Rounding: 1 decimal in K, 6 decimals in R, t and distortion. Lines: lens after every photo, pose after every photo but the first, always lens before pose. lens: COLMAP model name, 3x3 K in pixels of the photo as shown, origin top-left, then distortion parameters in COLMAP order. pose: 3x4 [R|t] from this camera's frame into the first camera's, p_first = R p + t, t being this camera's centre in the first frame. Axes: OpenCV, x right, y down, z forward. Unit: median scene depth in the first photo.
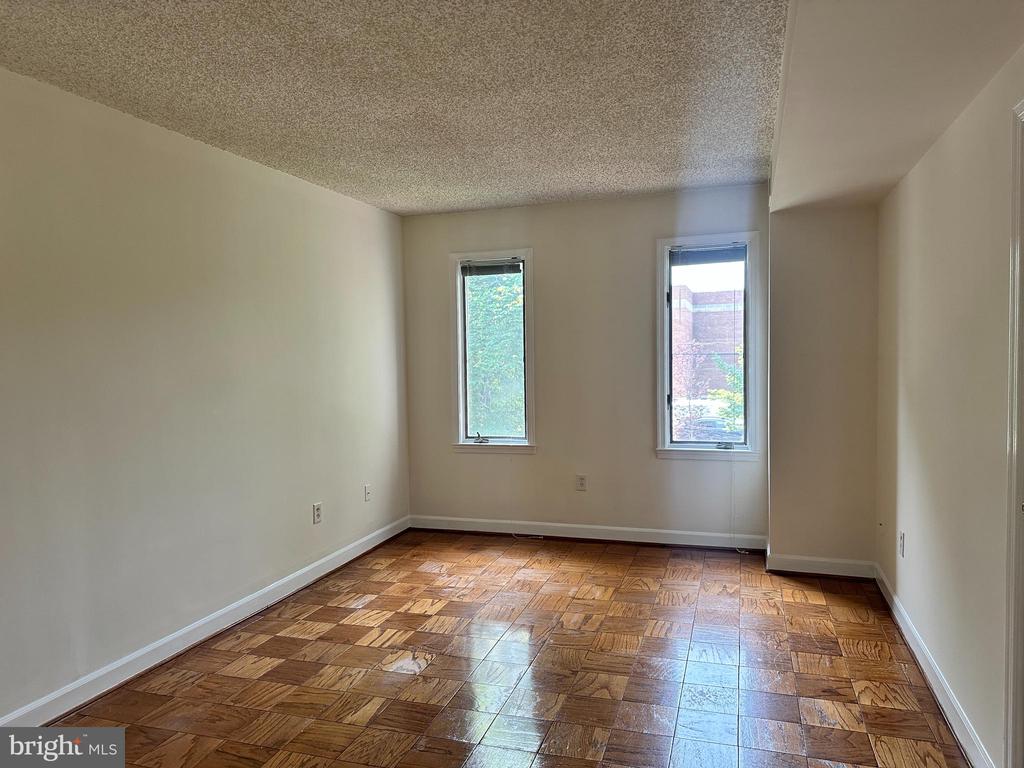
lens RADIAL K [[721.2, 0, 516.0], [0, 721.2, 382.8], [0, 0, 1]] dist [0.157028, -0.195899]
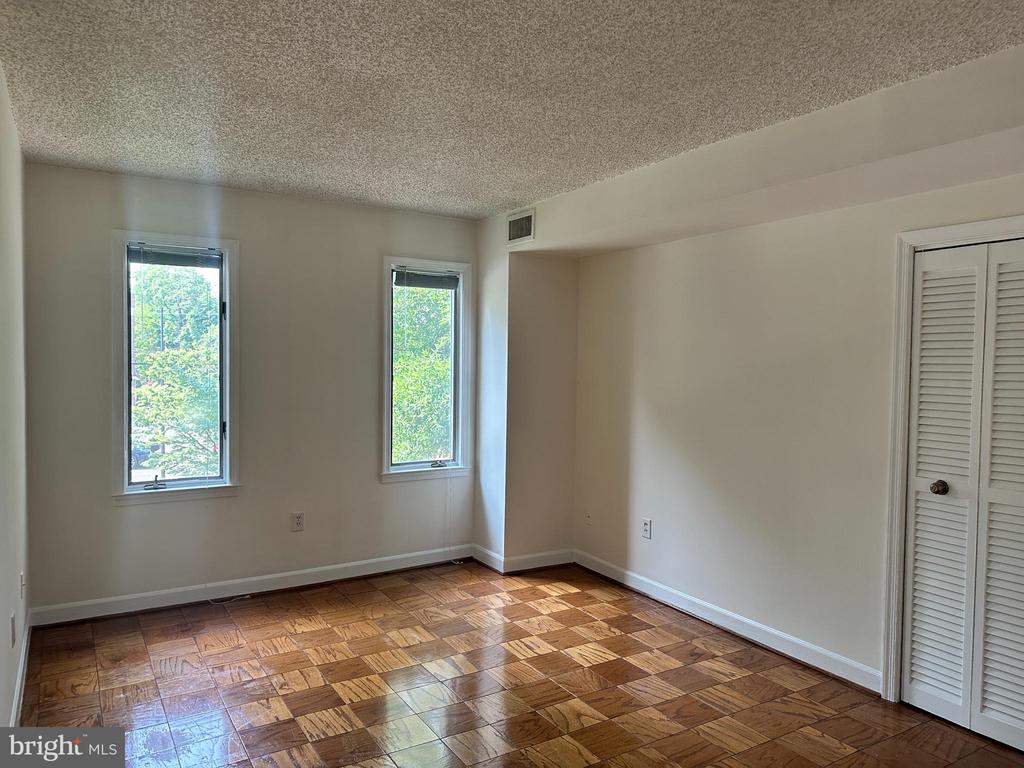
lens RADIAL K [[721.2, 0, 516.0], [0, 721.2, 382.8], [0, 0, 1]] dist [0.157028, -0.195899]
pose [[0.654749, 0.005278, 0.755828, -0.426966], [0.004939, 0.999924, -0.011261, -0.017491], [-0.755830, 0.011106, 0.654674, 0.244188]]
